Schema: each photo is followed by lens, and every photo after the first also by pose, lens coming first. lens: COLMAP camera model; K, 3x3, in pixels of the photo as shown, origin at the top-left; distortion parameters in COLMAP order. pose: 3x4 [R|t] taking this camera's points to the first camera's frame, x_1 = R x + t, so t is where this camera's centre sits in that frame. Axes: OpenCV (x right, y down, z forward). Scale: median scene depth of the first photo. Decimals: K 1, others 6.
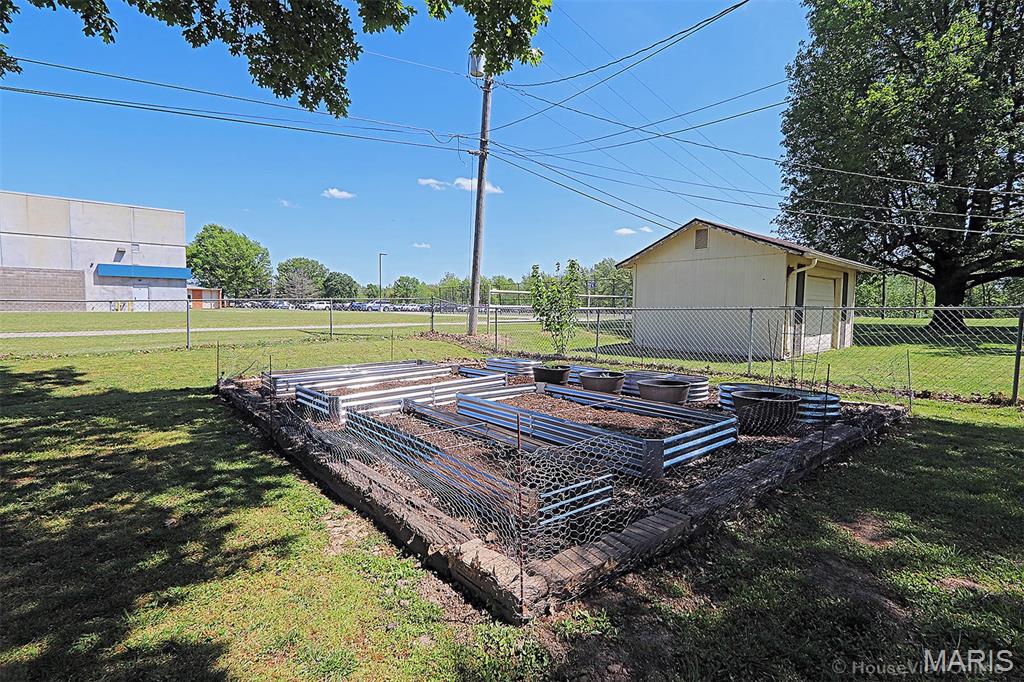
lens RADIAL K [[463.3, 0, 512.0], [0, 463.3, 341.0], [0, 0, 1]] dist [-0.014212, -0.000899]
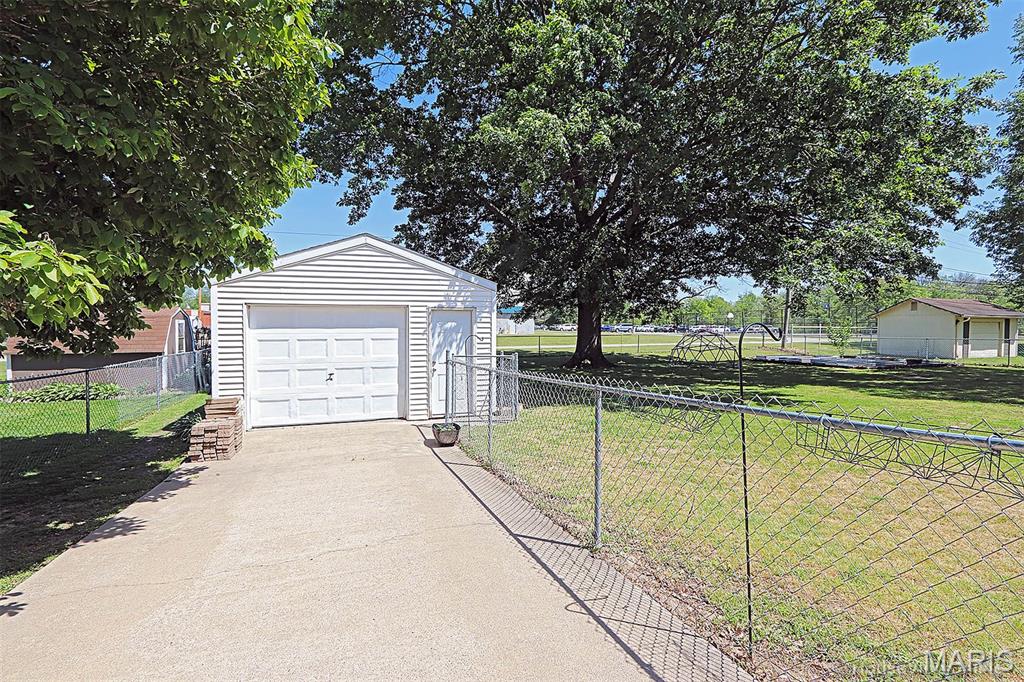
lens RADIAL K [[463.3, 0, 512.0], [0, 463.3, 341.0], [0, 0, 1]] dist [-0.014212, -0.000899]
pose [[0.916137, 0.004720, -0.400837, -0.422145], [-0.021440, 0.999076, -0.037239, 0.063349], [0.400291, 0.042710, 0.915392, -1.580150]]
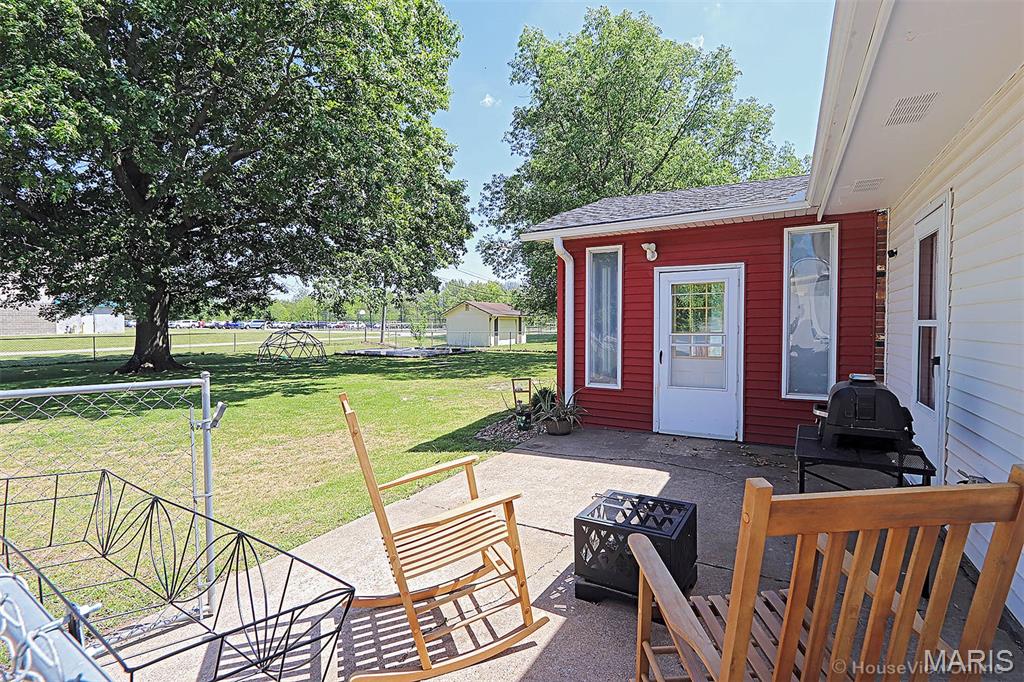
lens RADIAL K [[466.0, 0, 495.6], [0, 466.0, 327.4], [0, 0, 1]] dist [0.000707, 0.000480]
pose [[0.962008, -0.012265, 0.272746, -0.197911], [0.027872, 0.998183, -0.053421, 0.060906], [-0.271595, 0.058994, 0.960602, -1.662713]]
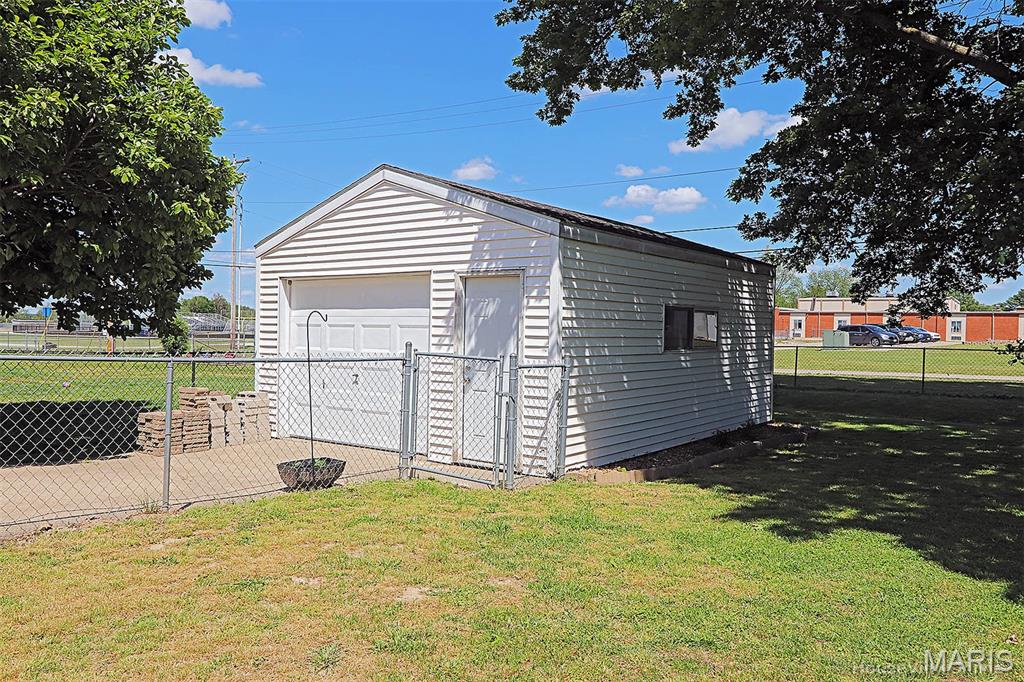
lens RADIAL K [[792.2, 0, 512.0], [0, 792.2, 341.0], [0, 0, 1]] dist [0.001536, 0.010516]
pose [[0.189092, 0.011189, -0.981896, -0.122567], [-0.083527, 0.996494, -0.004730, 0.048701], [0.978400, 0.082910, 0.189364, -1.078457]]
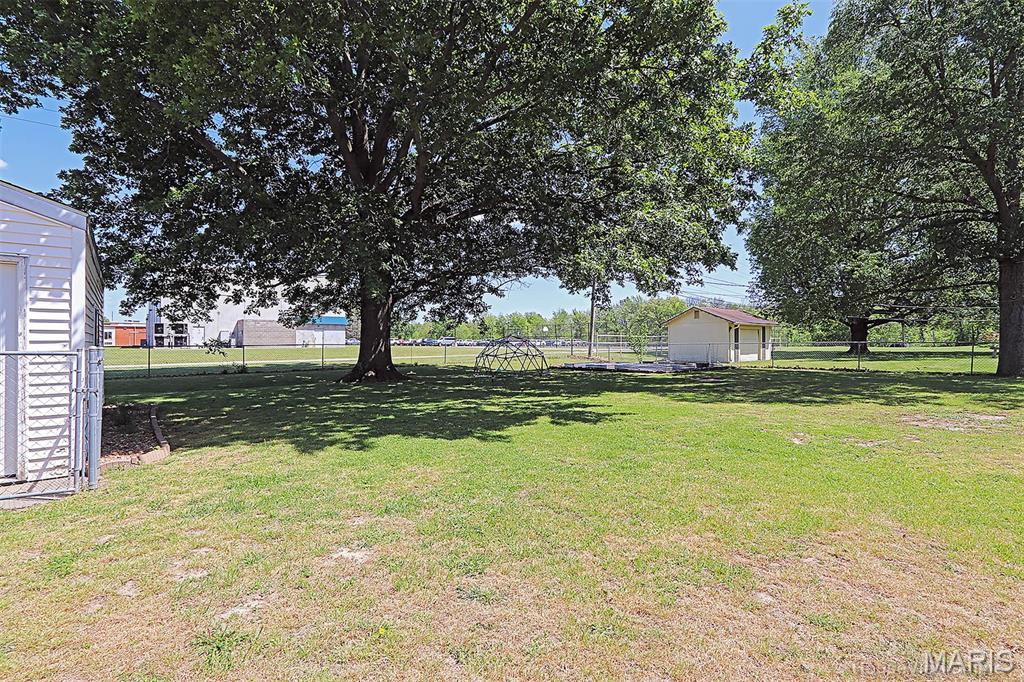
lens RADIAL K [[466.3, 0, 512.0], [0, 466.3, 341.0], [0, 0, 1]] dist [-0.020236, -0.000190]
pose [[0.998821, -0.009589, -0.047598, -0.380525], [0.006102, 0.997322, -0.072876, 0.075807], [0.048170, 0.072499, 0.996205, -1.267837]]
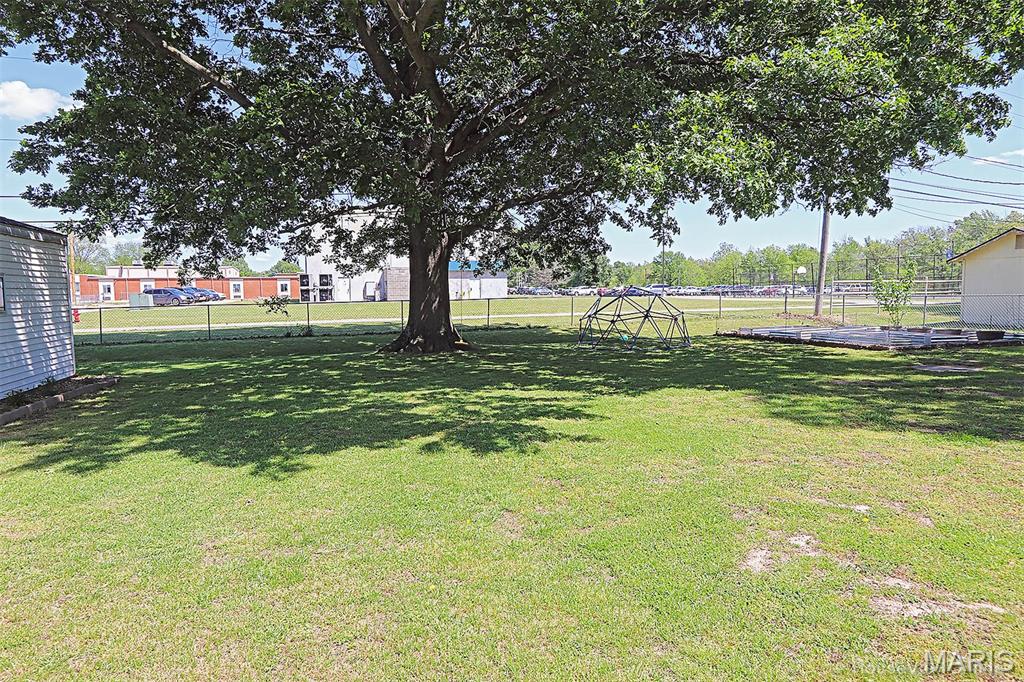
lens RADIAL K [[612.3, 0, 512.0], [0, 612.3, 341.0], [0, 0, 1]] dist [-0.001095, 0.003261]
pose [[0.897377, 0.016506, -0.440956, -0.103549], [-0.011492, 0.999835, 0.014040, 0.049646], [0.441115, -0.007532, 0.897419, -1.061547]]
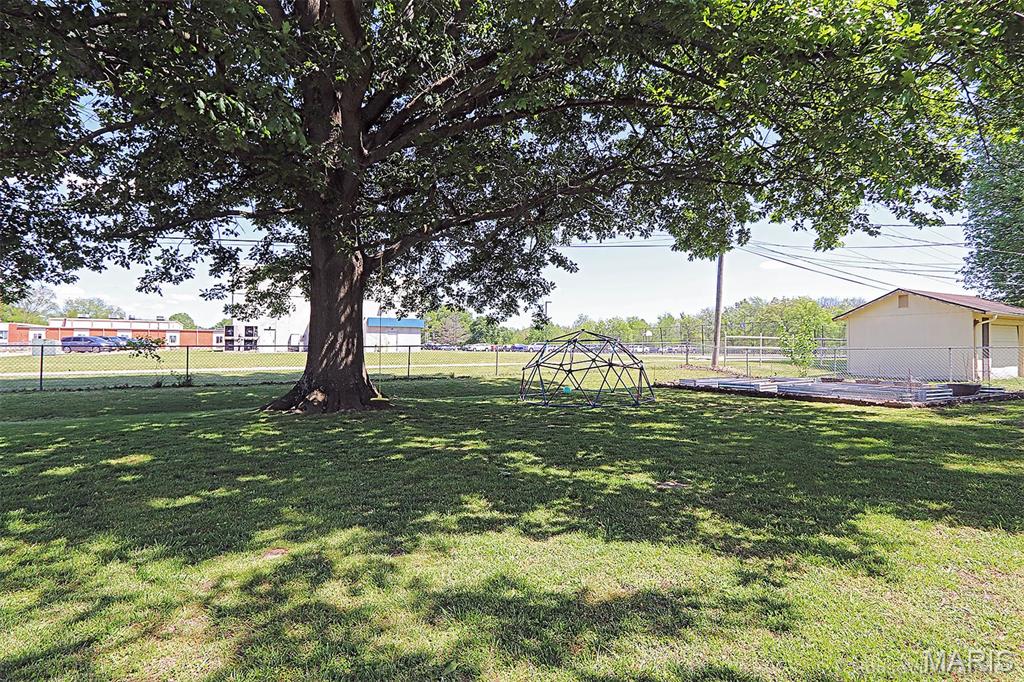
lens RADIAL K [[463.3, 0, 512.0], [0, 463.3, 341.0], [0, 0, 1]] dist [-0.014212, -0.000899]
pose [[0.965321, -0.008987, -0.260911, -0.359340], [-0.013915, 0.996216, -0.085796, 0.042240], [0.260694, 0.086451, 0.961543, -0.625827]]
